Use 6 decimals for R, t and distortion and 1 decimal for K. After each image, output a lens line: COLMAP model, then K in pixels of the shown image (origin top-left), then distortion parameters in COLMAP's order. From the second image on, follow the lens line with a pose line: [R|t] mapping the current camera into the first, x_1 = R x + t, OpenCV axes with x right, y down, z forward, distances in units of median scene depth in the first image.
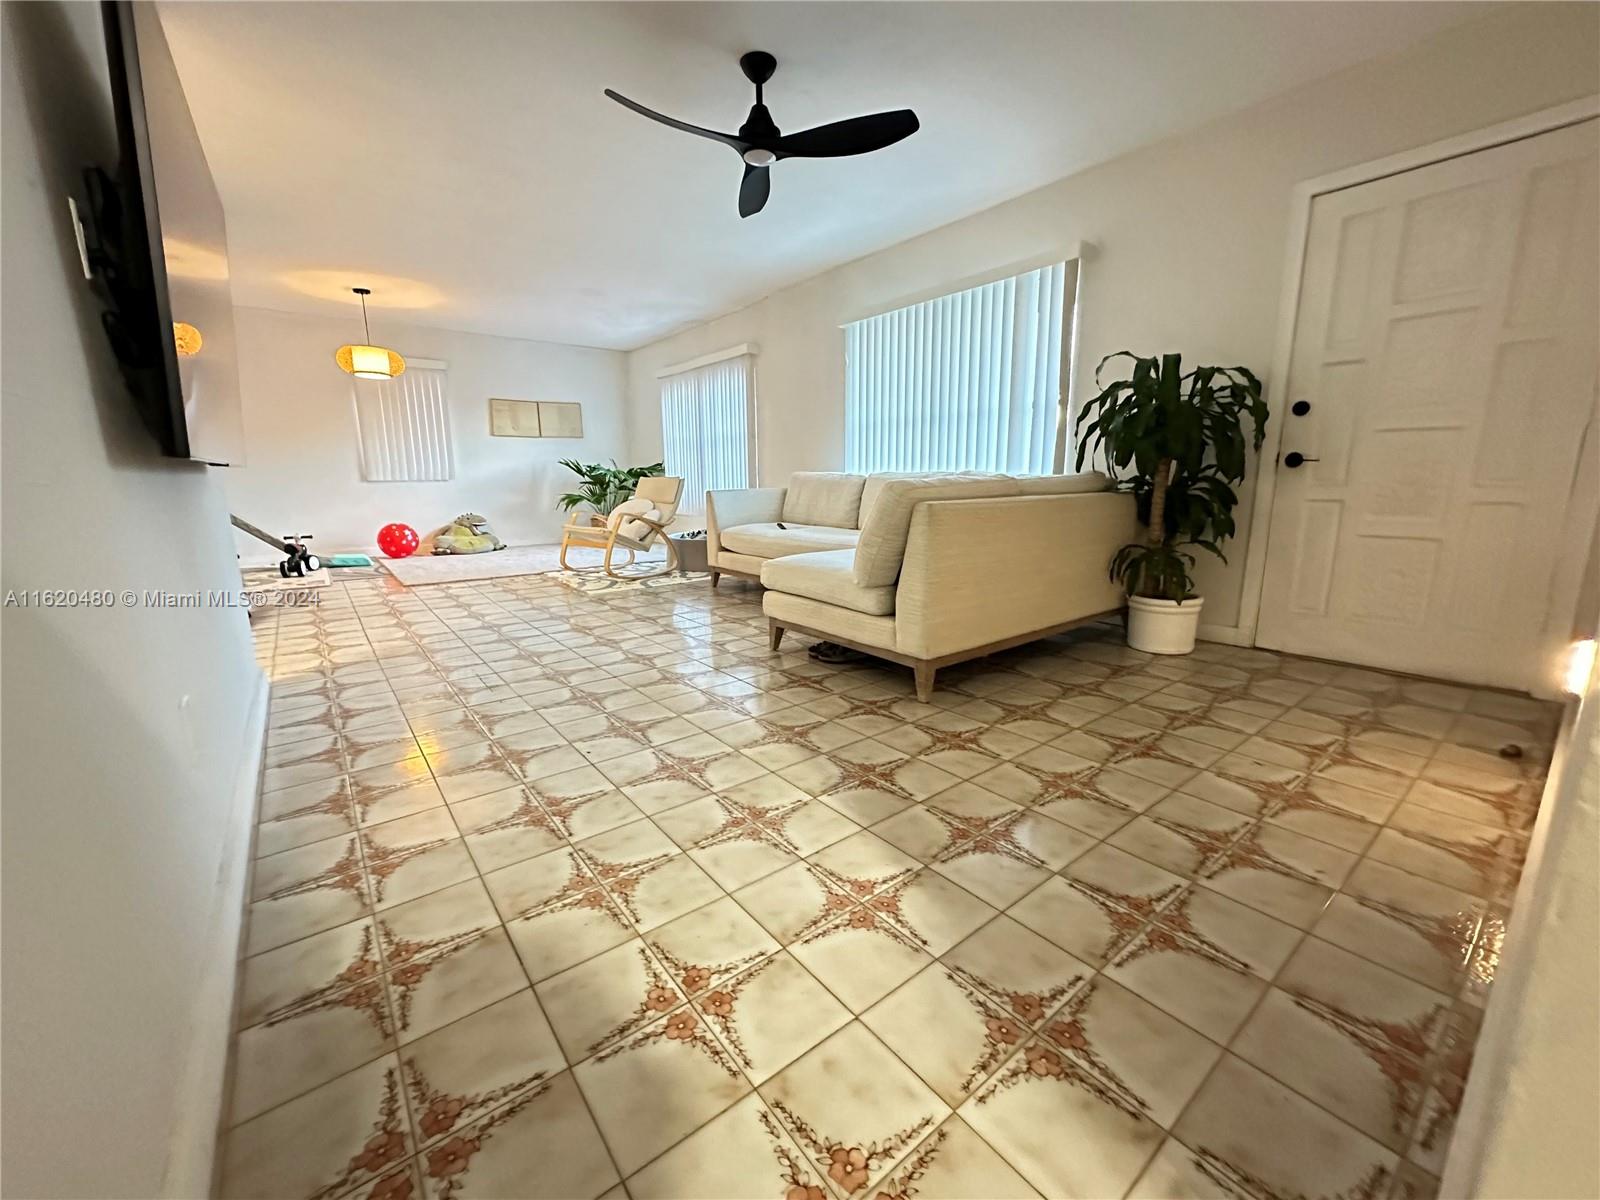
lens RADIAL K [[637.9, 0, 799.9], [0, 637.9, 600.5], [0, 0, 1]] dist [-0.000022, 0.000587]
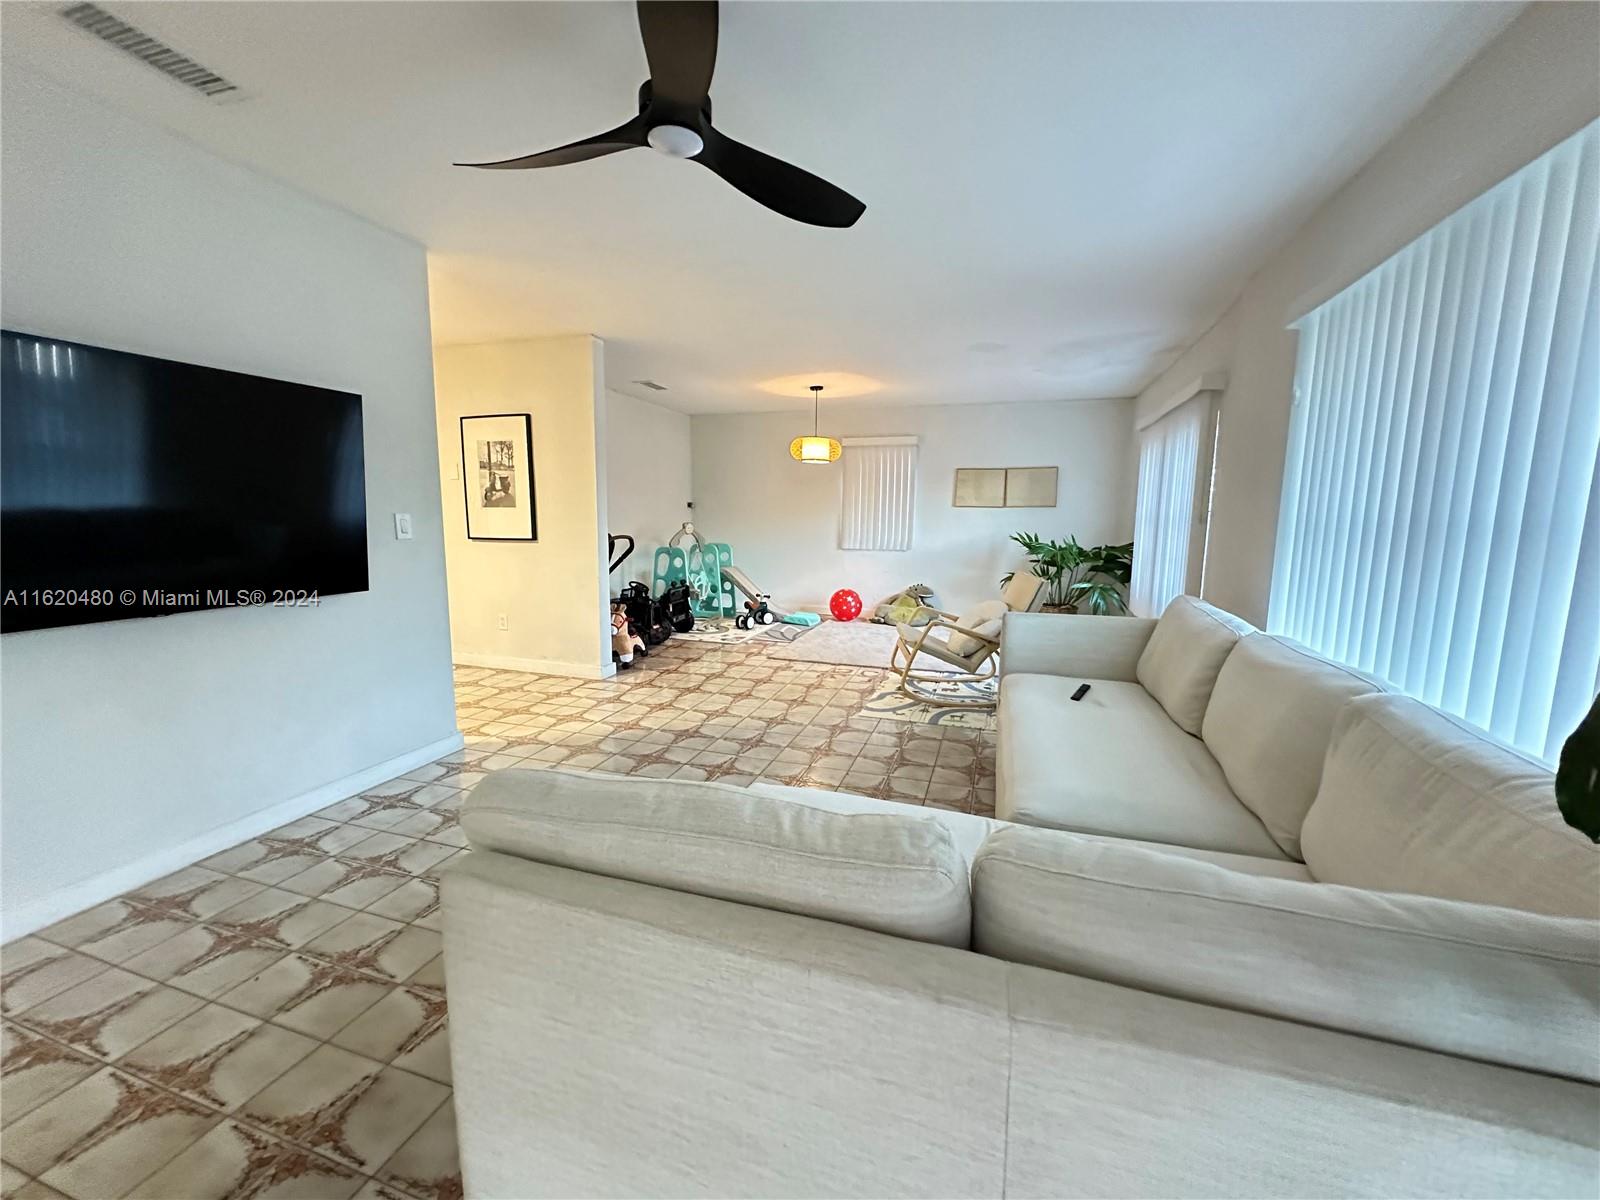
lens RADIAL K [[637.9, 0, 801.9], [0, 637.9, 599.9], [0, 0, 1]] dist [-0.000022, 0.000587]
pose [[0.560620, 0.126331, -0.818380, 0.615432], [-0.175565, 0.983960, 0.031623, -0.358776], [0.809248, 0.125950, 0.573807, 0.919095]]
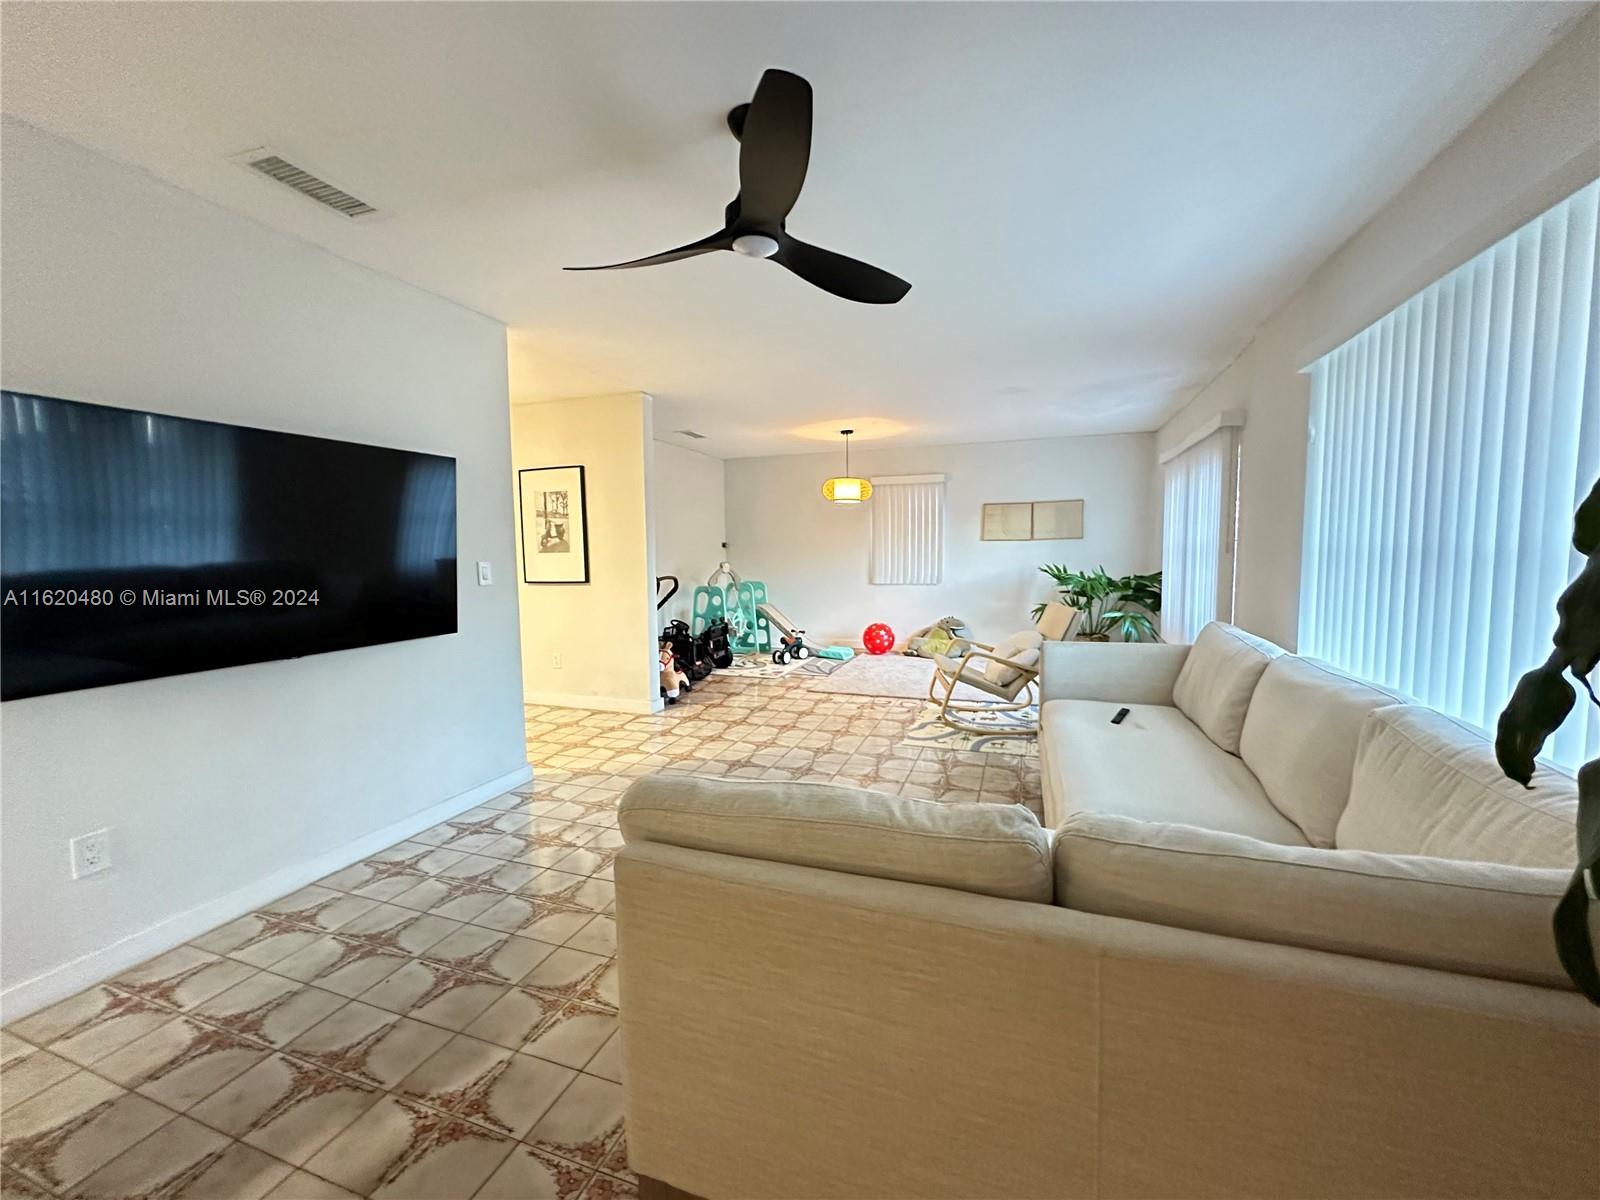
lens RADIAL K [[637.9, 0, 801.8], [0, 637.9, 600.8], [0, 0, 1]] dist [-0.000022, 0.000587]
pose [[0.533815, 0.069813, -0.842714, 0.661154], [-0.154885, 0.987798, -0.016279, -0.348892], [0.831295, 0.139214, 0.538115, 0.819044]]
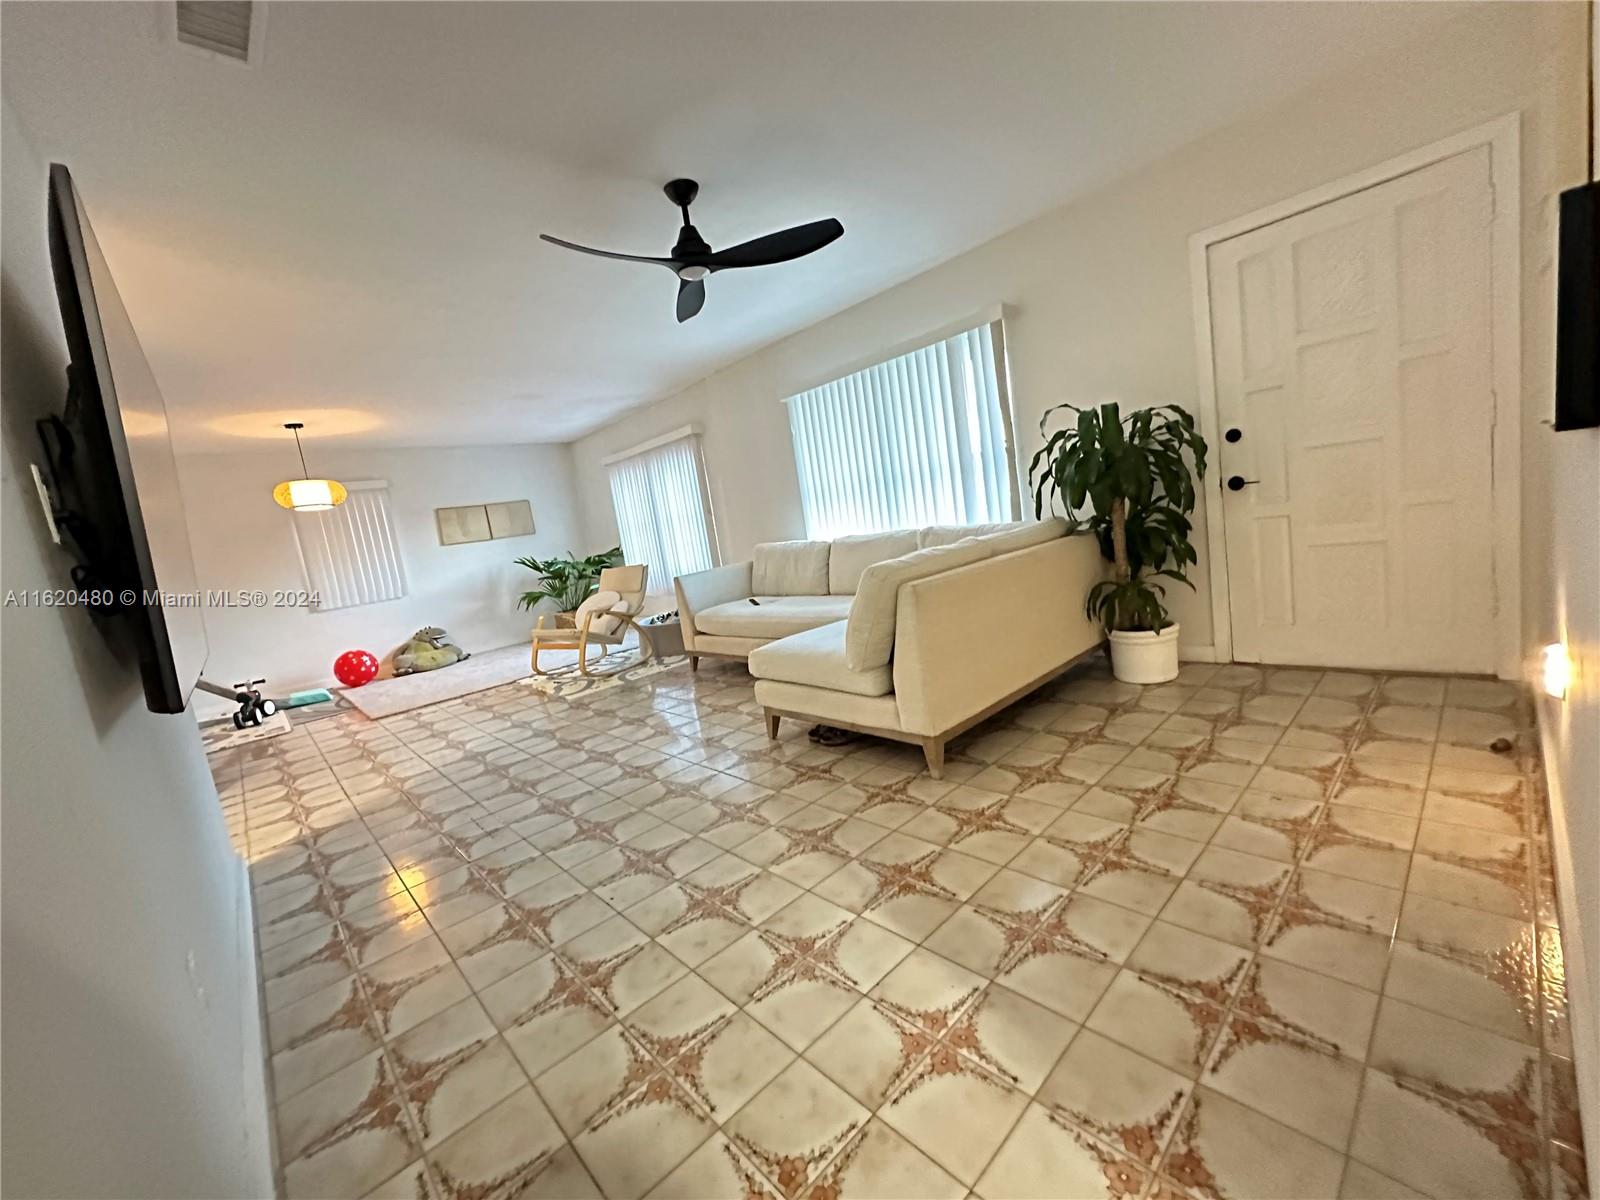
lens RADIAL K [[637.9, 0, 798.7], [0, 637.9, 601.2], [0, 0, 1]] dist [-0.000022, 0.000587]
pose [[0.987216, -0.147297, 0.060896, -0.041997], [0.151202, 0.986335, -0.065435, -0.085919], [-0.050426, 0.073806, 0.995997, 0.000172]]
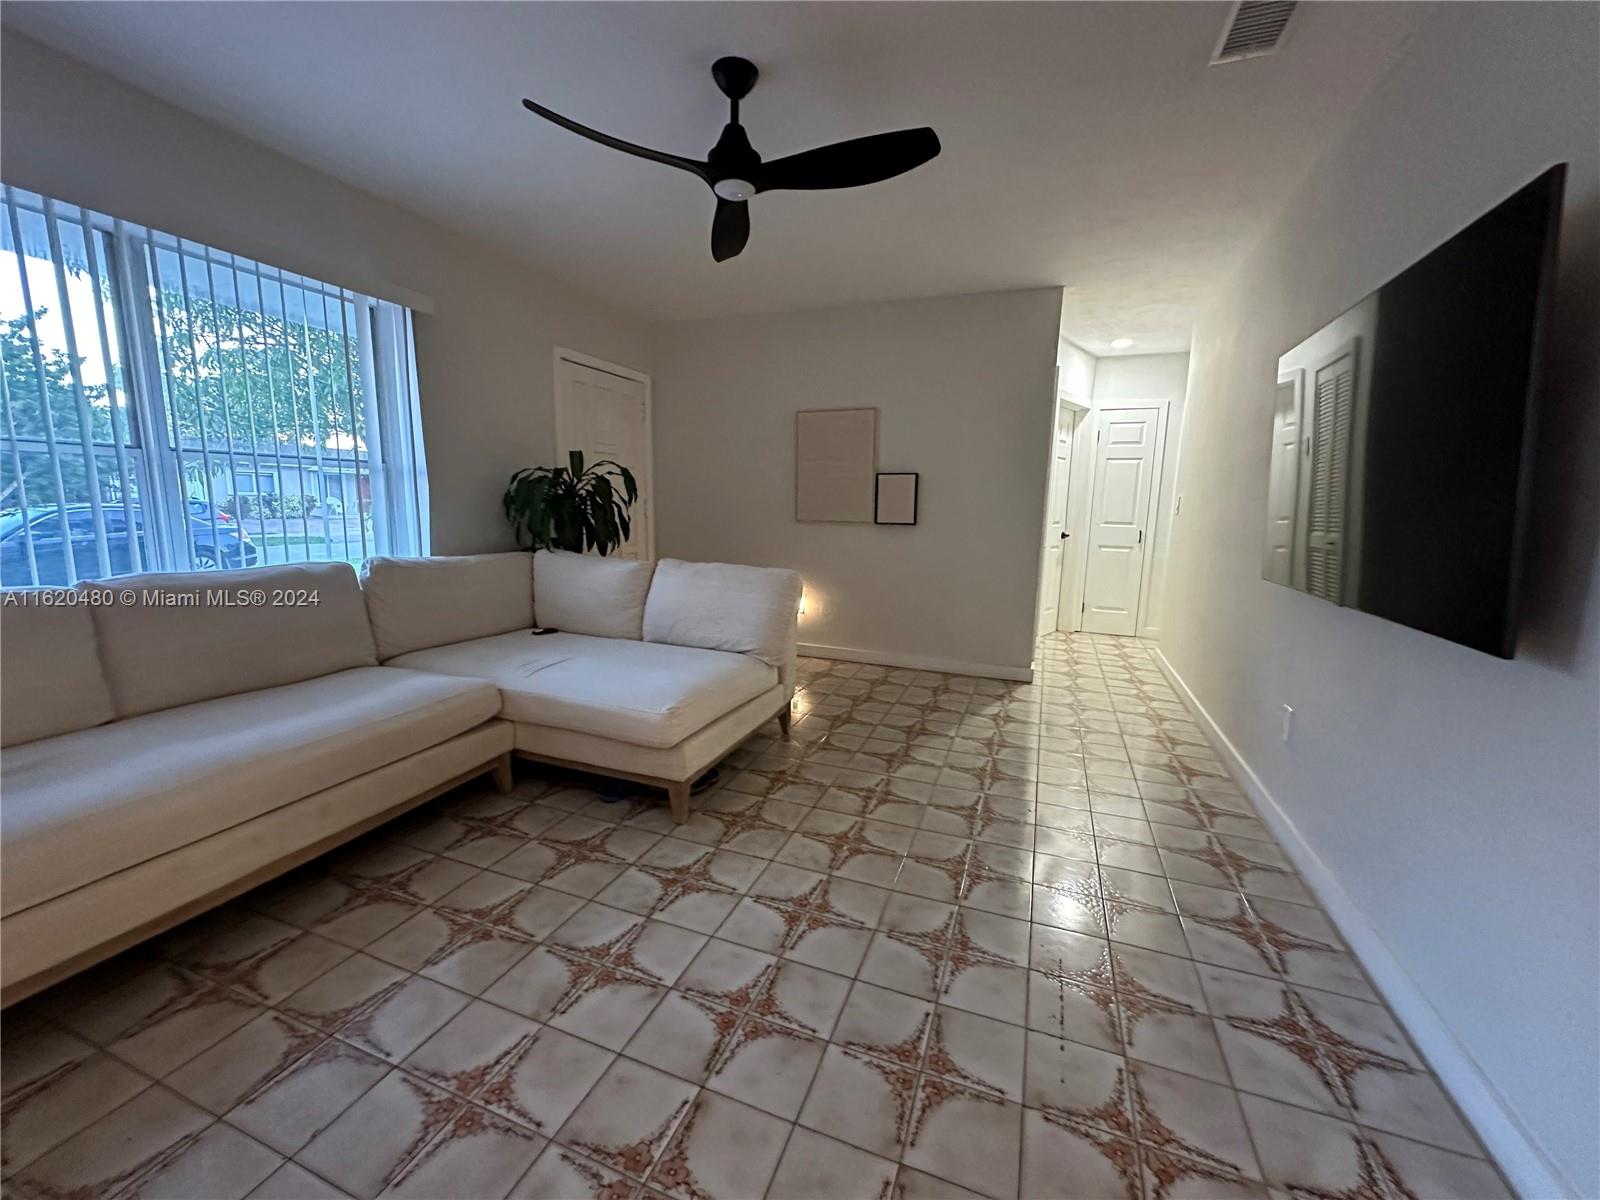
lens RADIAL K [[637.9, 0, 807.2], [0, 637.9, 598.3], [0, 0, 1]] dist [-0.000022, 0.000587]
pose [[-0.519405, -0.129345, 0.844682, -0.954367], [0.149061, 0.959609, 0.238602, -0.437955], [-0.841427, 0.249840, -0.479146, 1.621957]]
